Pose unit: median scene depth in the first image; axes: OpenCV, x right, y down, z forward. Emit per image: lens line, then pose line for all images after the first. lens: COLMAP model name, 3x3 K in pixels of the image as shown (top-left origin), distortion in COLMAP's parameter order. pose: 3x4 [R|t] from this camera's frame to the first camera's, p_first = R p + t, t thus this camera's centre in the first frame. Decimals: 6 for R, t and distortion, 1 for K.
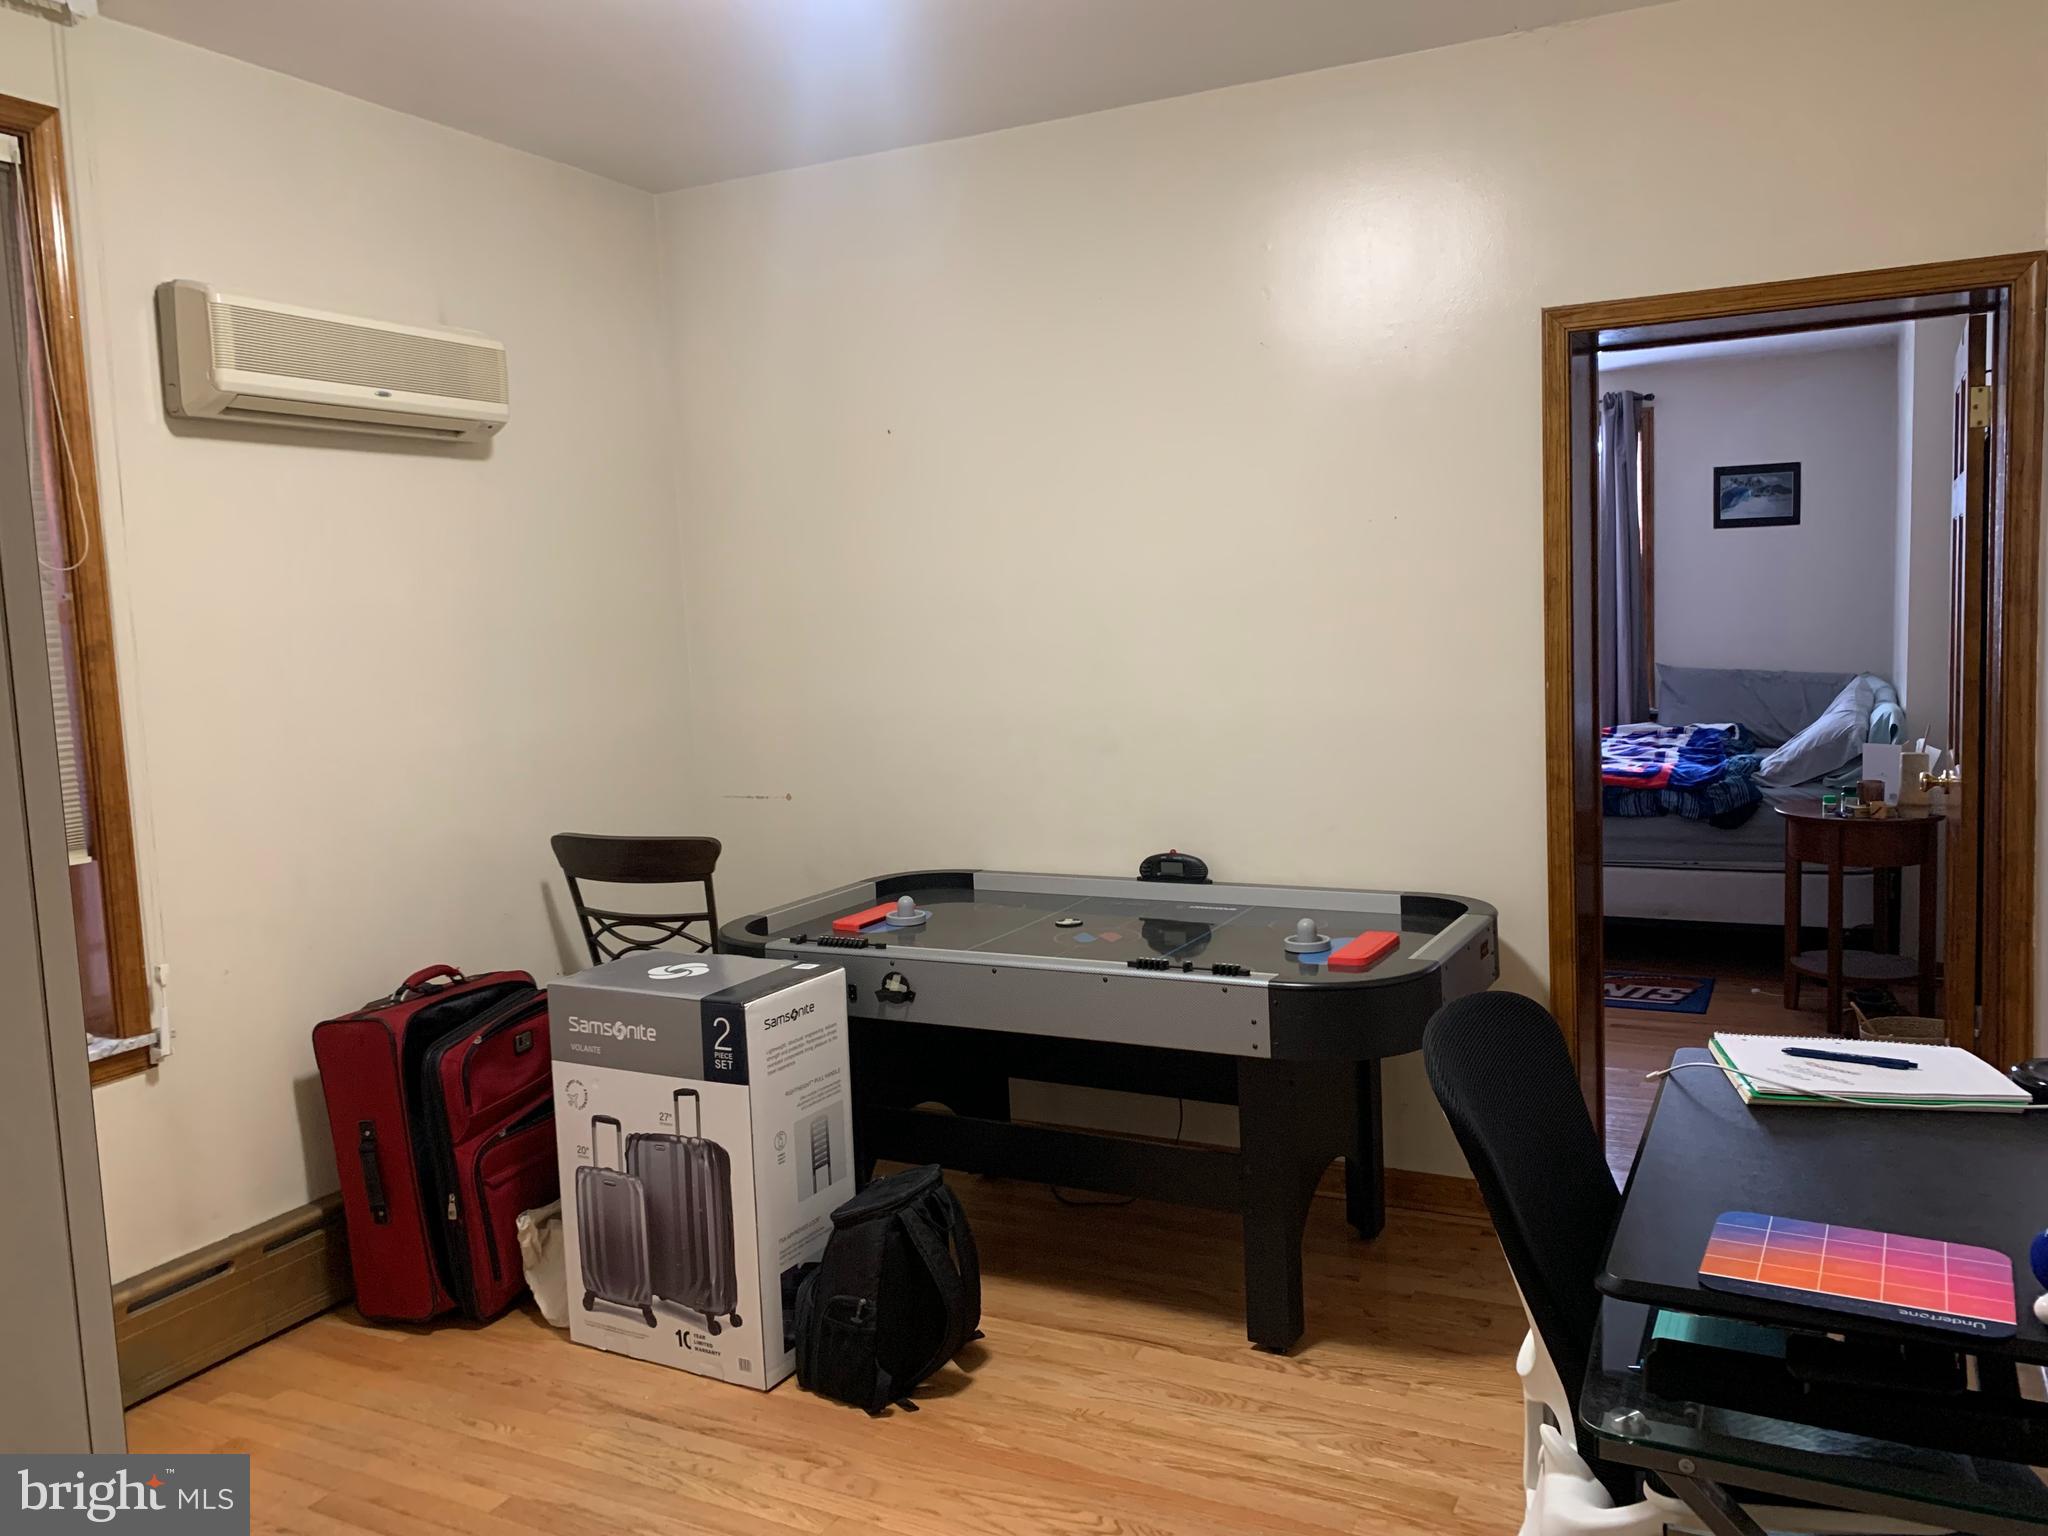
lens RADIAL K [[1529.0, 0, 1032.8], [0, 1529.0, 751.3], [0, 0, 1]] dist [0.029277, -0.004636]
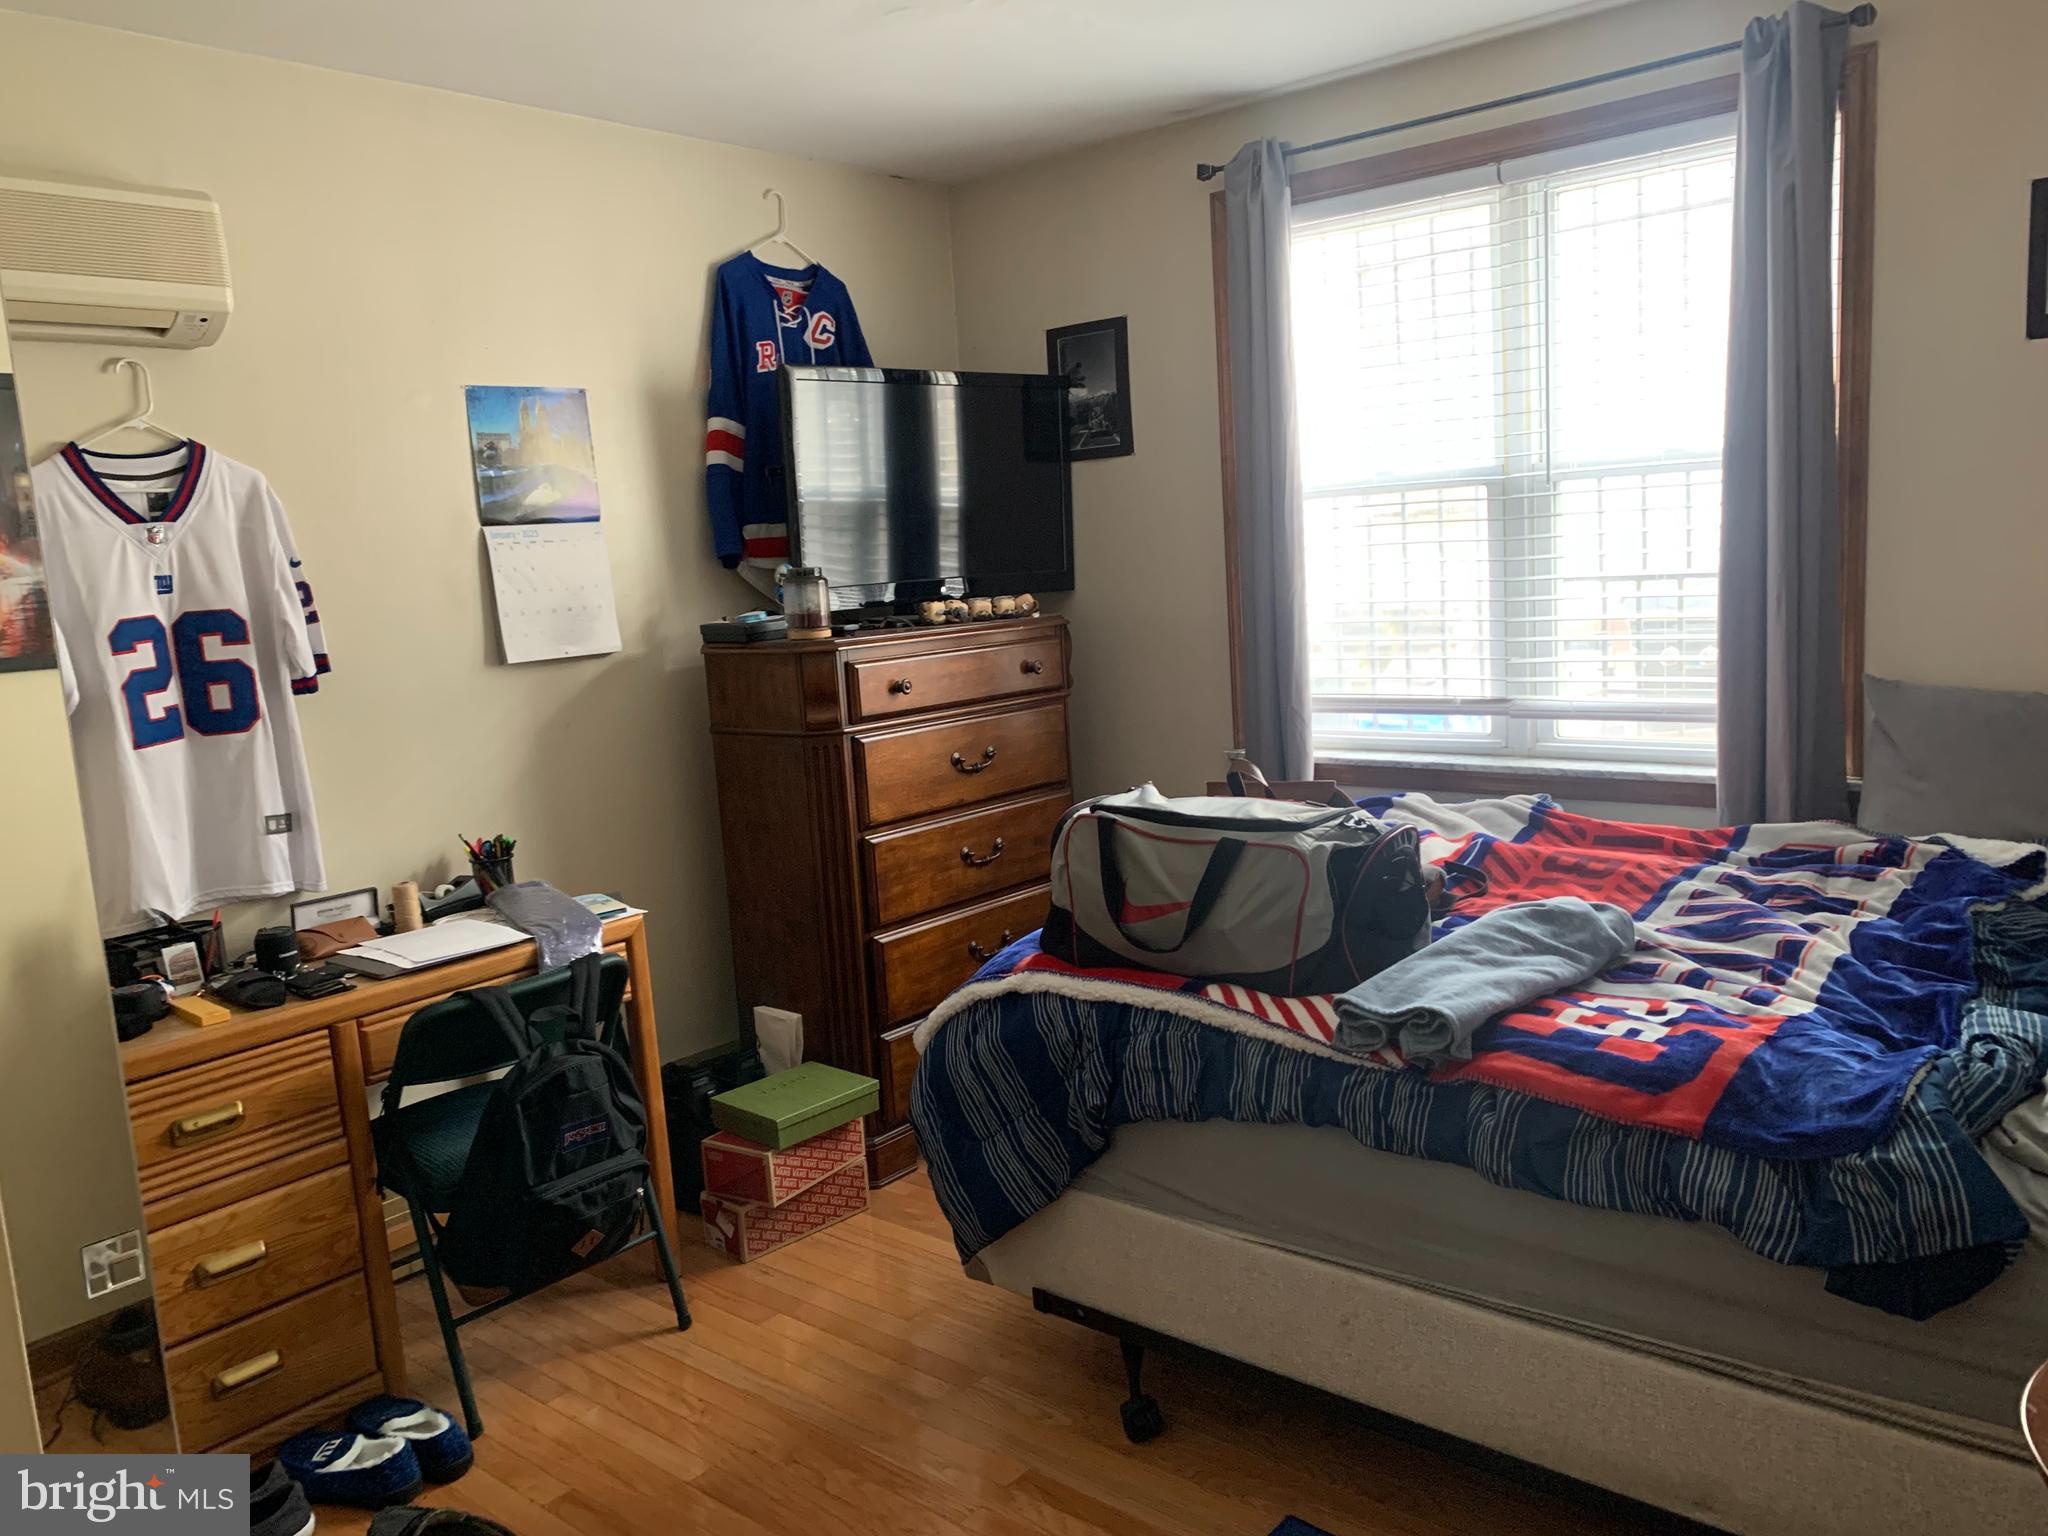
lens RADIAL K [[1529.0, 0, 1016.7], [0, 1529.0, 786.2], [0, 0, 1]] dist [0.029277, -0.004636]
pose [[0.971601, 0.013288, -0.236252, 0.312985], [0.003038, 0.997639, 0.068606, -0.063125], [0.236606, -0.067375, 0.969267, 0.595260]]
